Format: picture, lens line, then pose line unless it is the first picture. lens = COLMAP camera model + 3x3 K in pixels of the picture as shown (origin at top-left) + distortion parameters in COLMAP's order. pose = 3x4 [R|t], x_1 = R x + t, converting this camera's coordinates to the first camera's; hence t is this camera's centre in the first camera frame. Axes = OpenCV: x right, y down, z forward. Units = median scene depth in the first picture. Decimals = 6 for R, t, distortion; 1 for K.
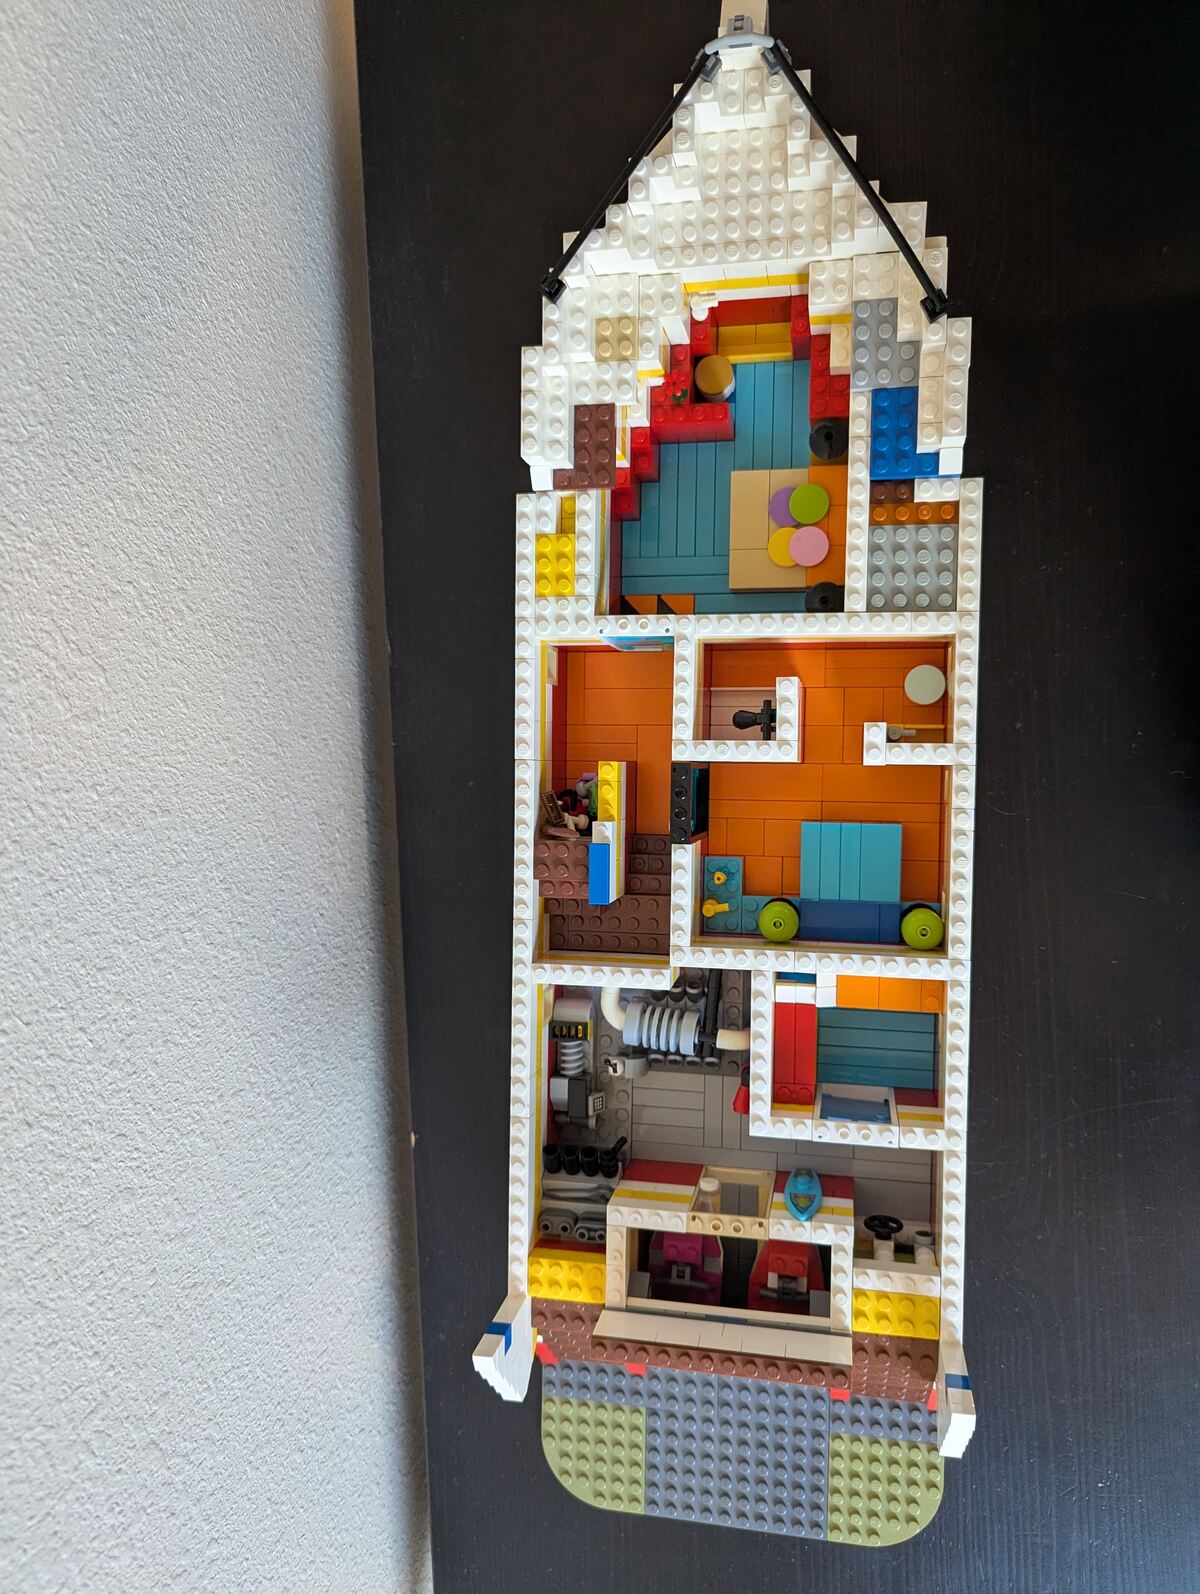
lens RADIAL K [[1212.5, 0, 600.0], [0, 1212.5, 797.0], [0, 0, 1]] dist [0.006565, -0.037489]
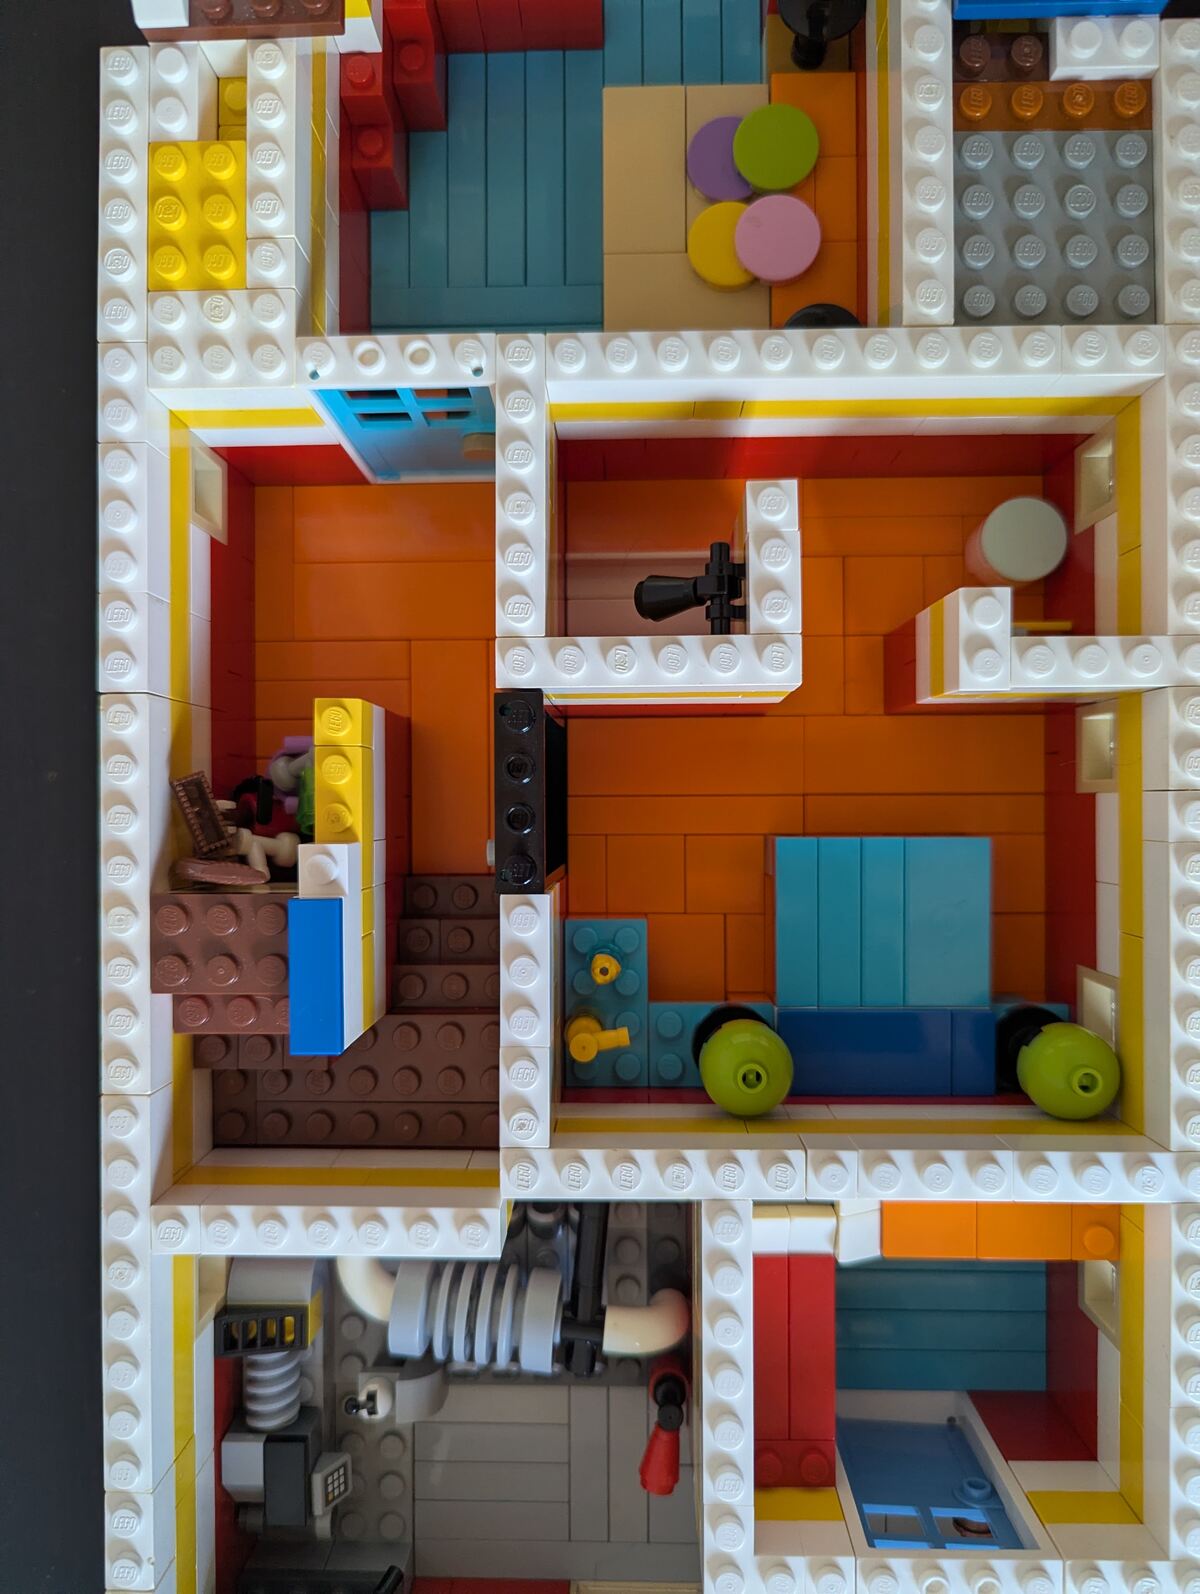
lens RADIAL K [[1212.5, 0, 600.0], [0, 1212.5, 797.0], [0, 0, 1]] dist [0.006565, -0.037489]
pose [[0.983661, -0.016290, 0.179294, 0.019896], [0.023587, 0.998975, -0.038641, 0.022252], [-0.178481, 0.042238, 0.983036, 0.580065]]
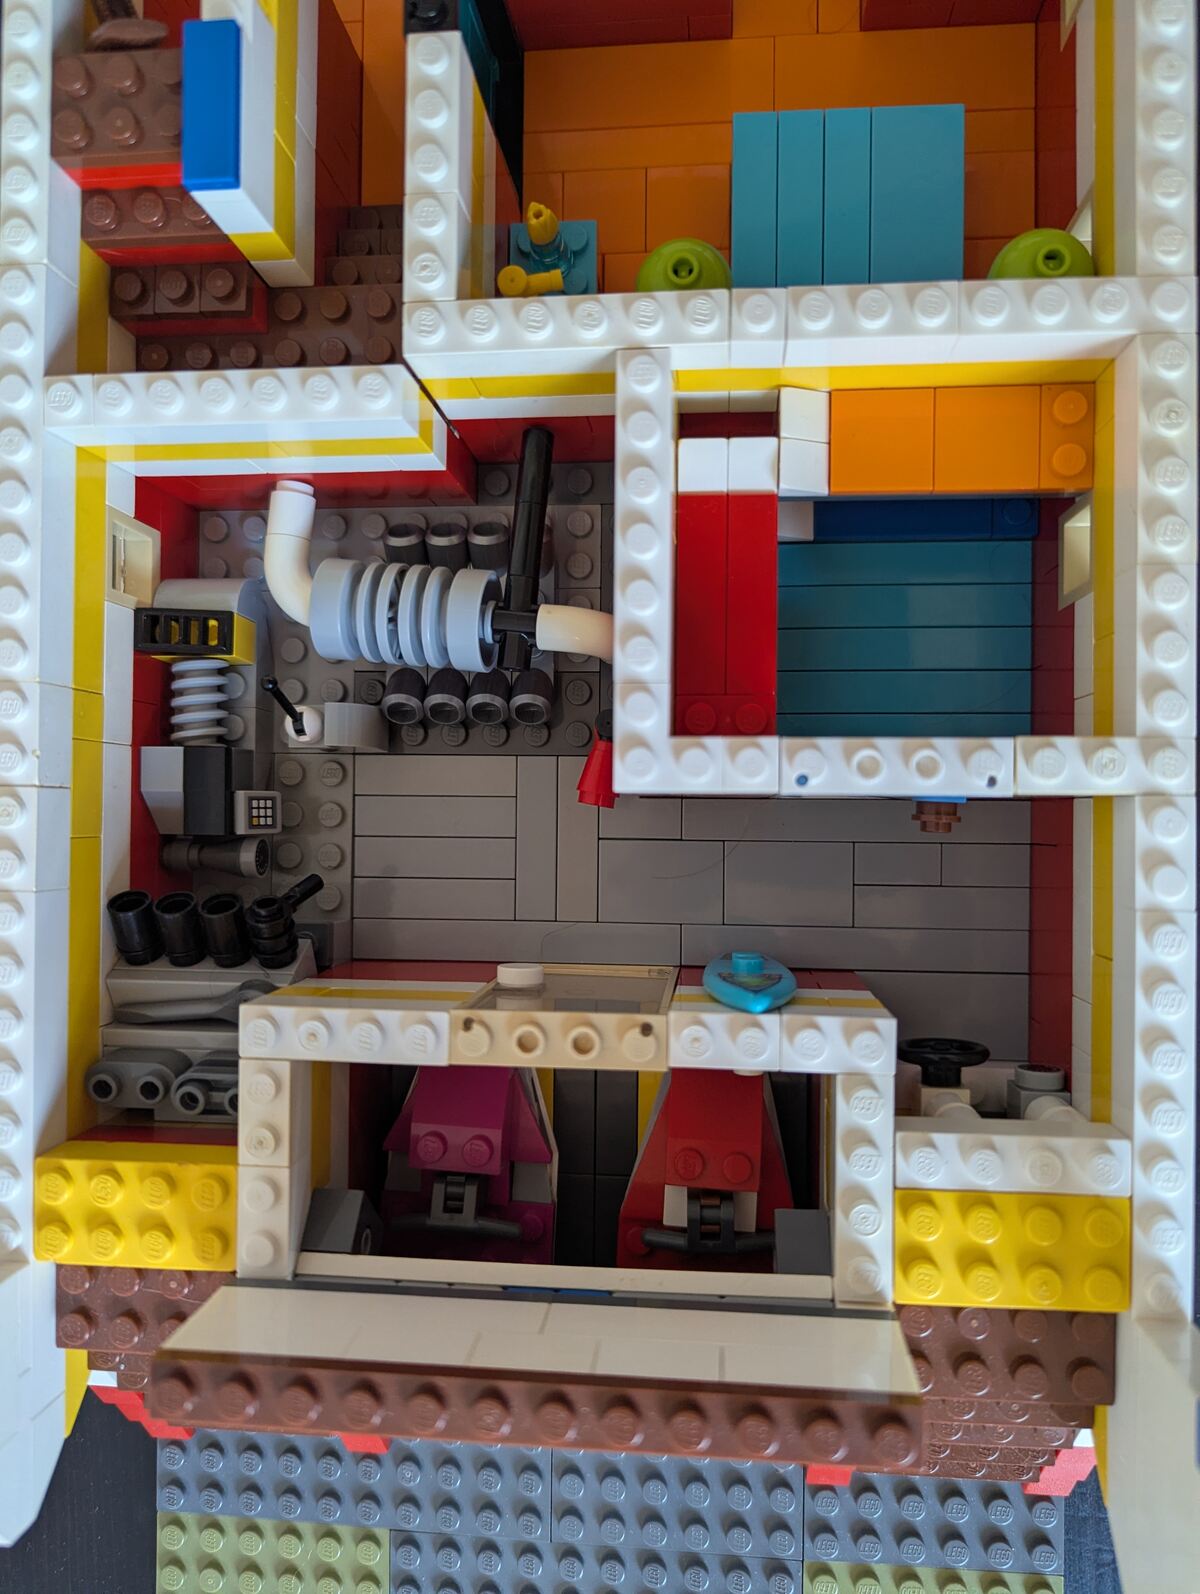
lens RADIAL K [[1218.1, 0, 610.9], [0, 1218.1, 809.7], [0, 0, 1]] dist [-0.000422, -0.040817]
pose [[0.993689, -0.003775, 0.112104, 0.078025], [0.007871, 0.999317, -0.036118, 0.290782], [-0.111891, 0.036772, 0.993040, 0.610788]]
